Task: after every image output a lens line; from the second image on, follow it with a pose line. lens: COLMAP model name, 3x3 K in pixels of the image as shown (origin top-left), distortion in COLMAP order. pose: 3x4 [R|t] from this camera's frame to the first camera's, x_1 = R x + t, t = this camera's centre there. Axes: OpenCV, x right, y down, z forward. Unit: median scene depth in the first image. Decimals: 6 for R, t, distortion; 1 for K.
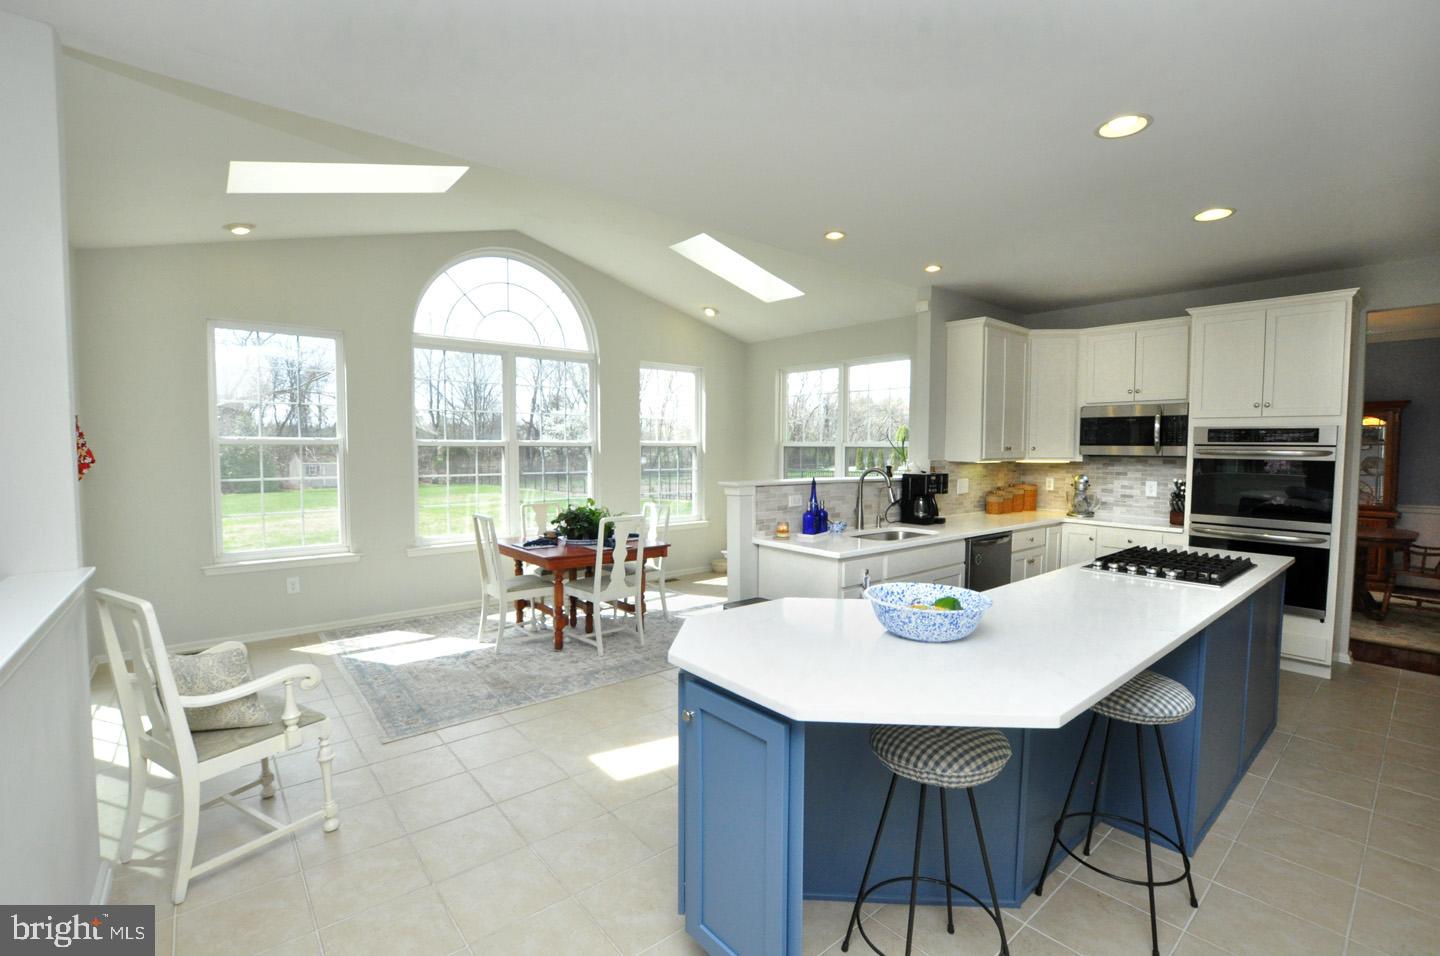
lens RADIAL K [[632.1, 0, 726.4], [0, 632.1, 482.4], [0, 0, 1]] dist [-0.027486, 0.000186]
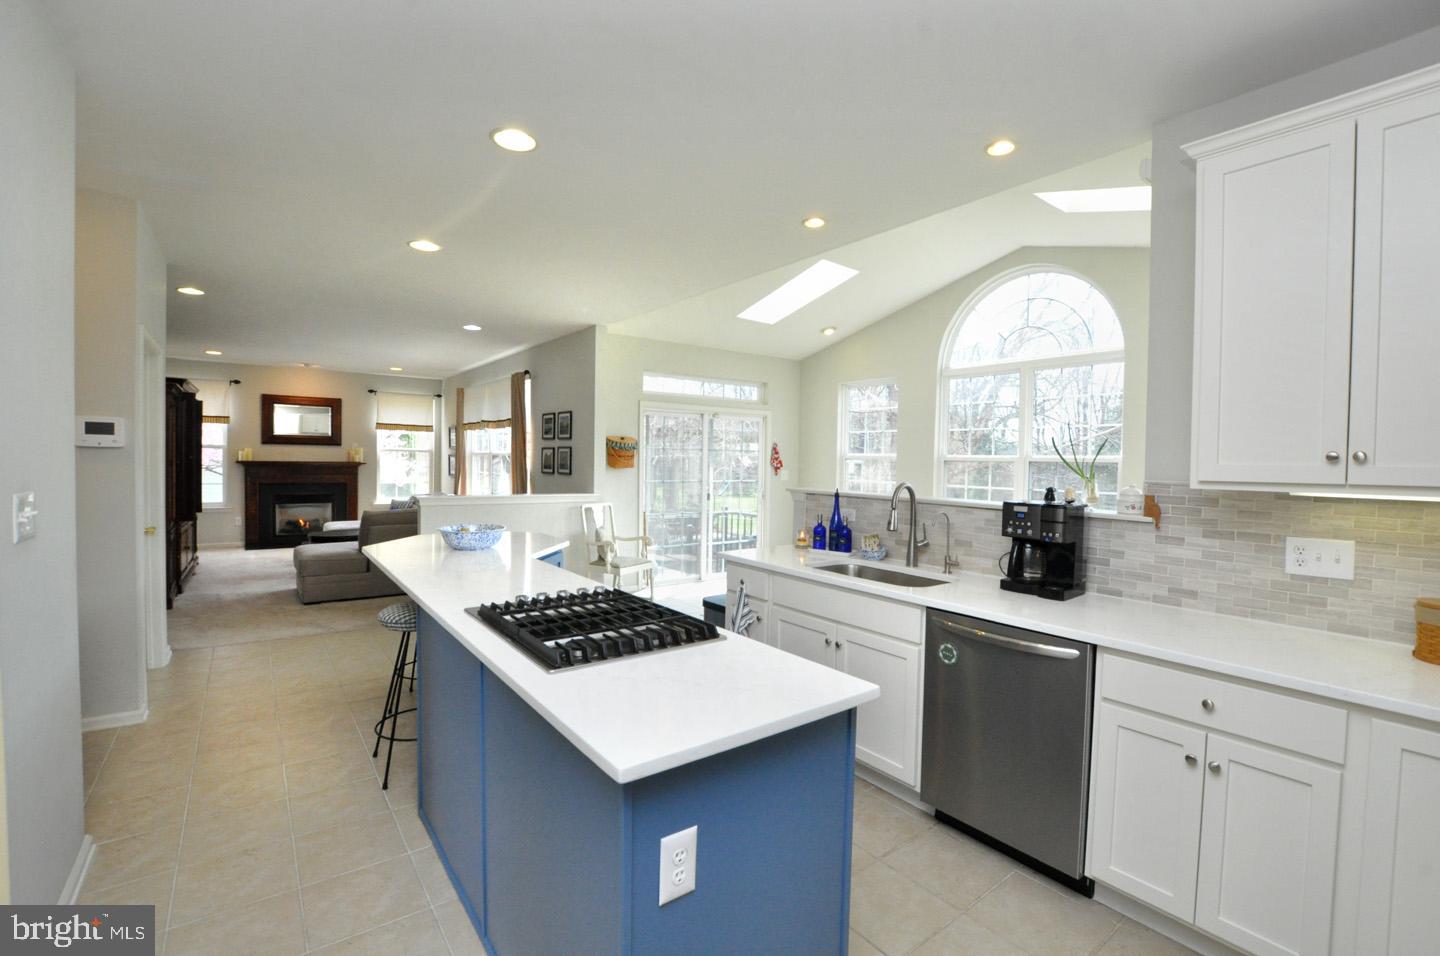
lens RADIAL K [[632.1, 0, 717.8], [0, 632.1, 469.5], [0, 0, 1]] dist [-0.018961, -0.000096]
pose [[-0.060473, 0.009194, -0.998128, 0.795503], [-0.073011, 0.997238, 0.013610, -0.026354], [0.995496, 0.073697, -0.059634, 0.676802]]
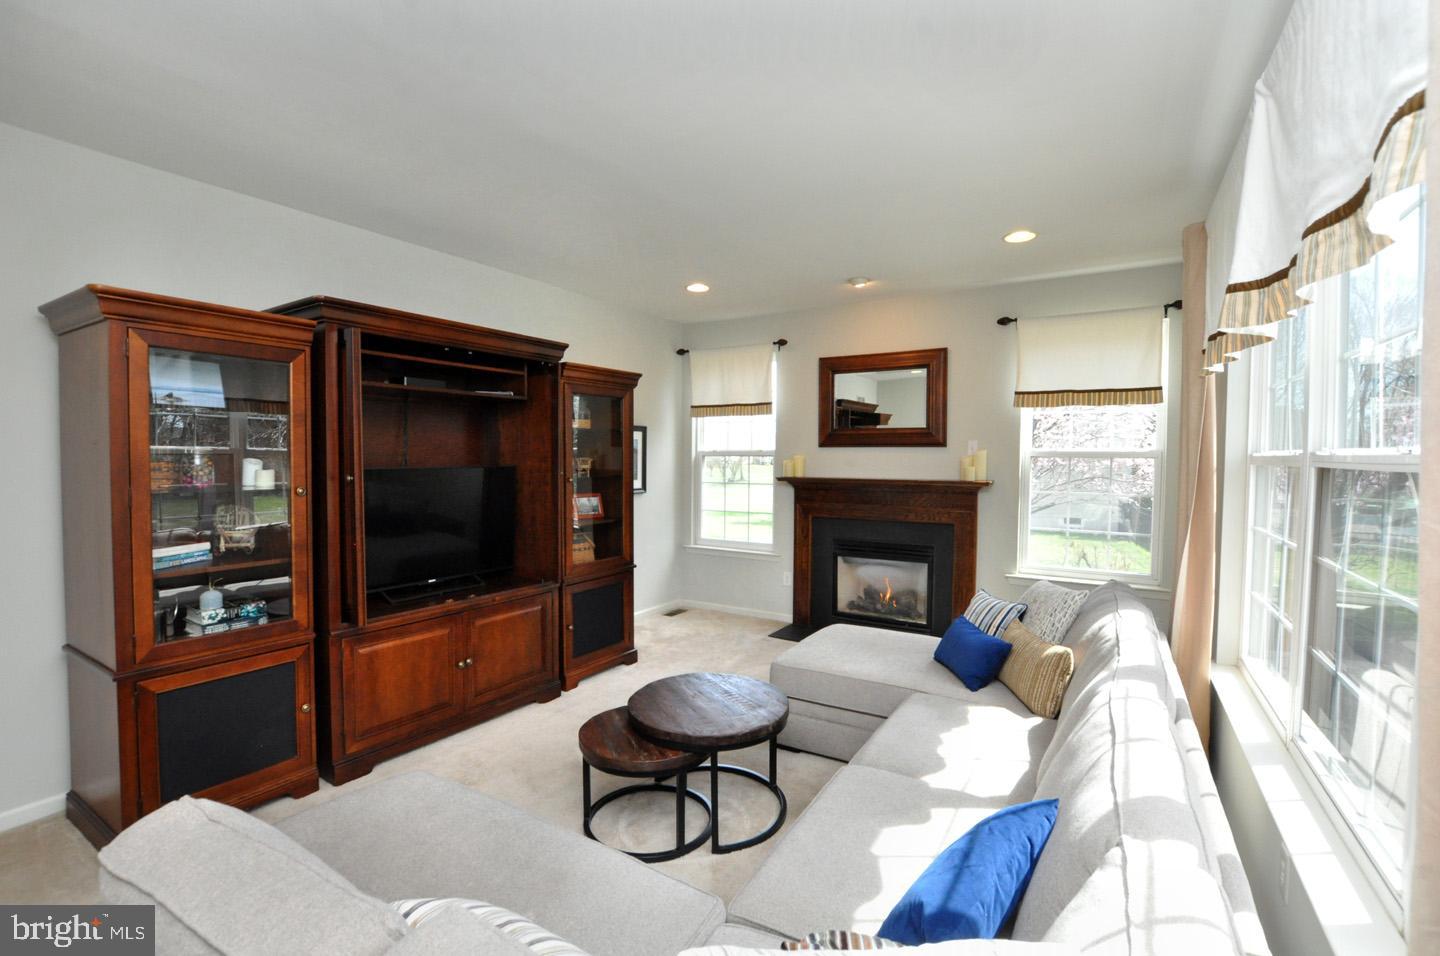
lens RADIAL K [[632.1, 0, 729.0], [0, 632.1, 479.3], [0, 0, 1]] dist [-0.027486, 0.000186]
pose [[-0.948752, -0.000191, -0.316023, -0.505315], [-0.028021, 0.996112, 0.083522, -0.008353], [0.314778, 0.088097, -0.945068, 0.165163]]
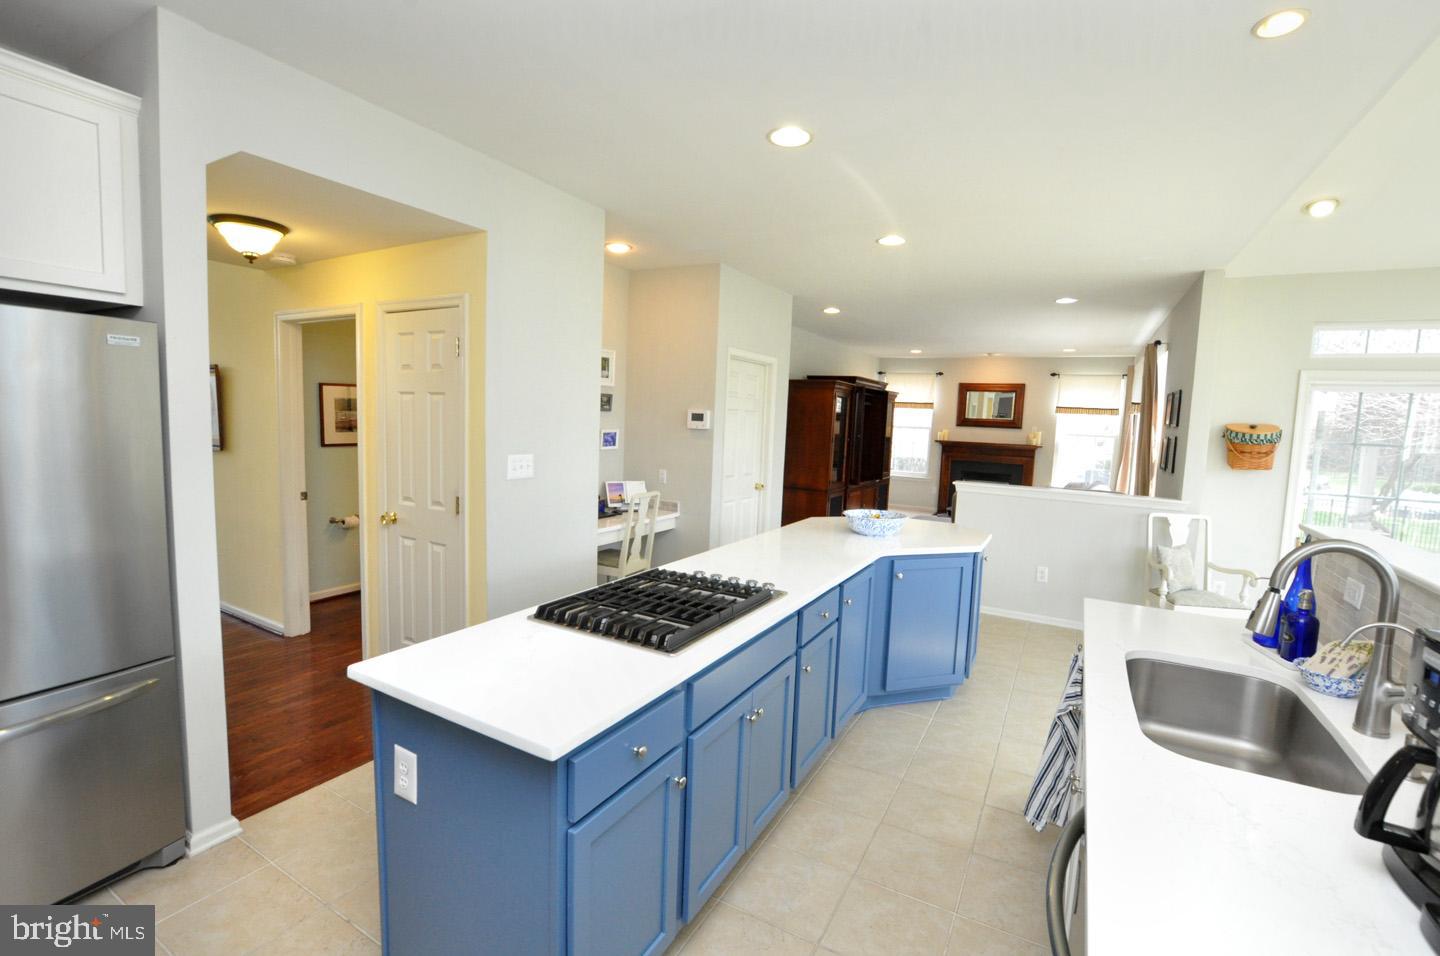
lens RADIAL K [[632.1, 0, 722.7], [0, 632.1, 475.8], [0, 0, 1]] dist [-0.027486, 0.000186]
pose [[-0.936402, -0.010582, -0.350769, 0.528796], [-0.064433, 0.987737, 0.142213, -0.065755], [0.344962, 0.155770, -0.925601, 0.963590]]
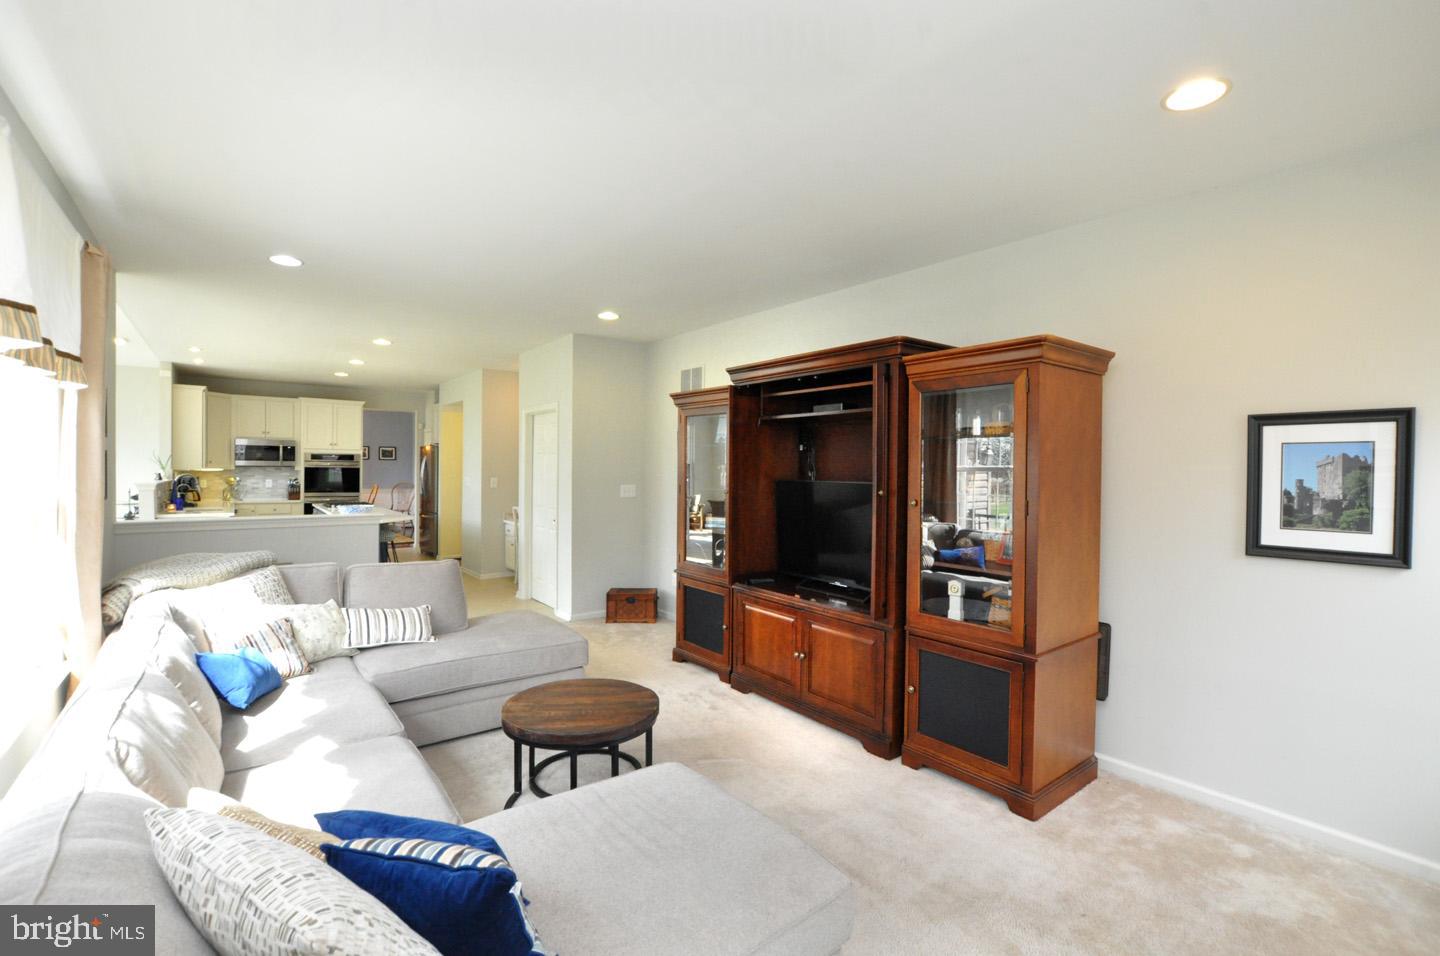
lens RADIAL K [[632.1, 0, 715.2], [0, 632.1, 476.2], [0, 0, 1]] dist [-0.027486, 0.000186]
pose [[0.040913, -0.017510, 0.999009, -1.162499], [0.043163, 0.998944, 0.015741, 0.017059], [-0.998230, 0.042476, 0.041626, -0.436402]]
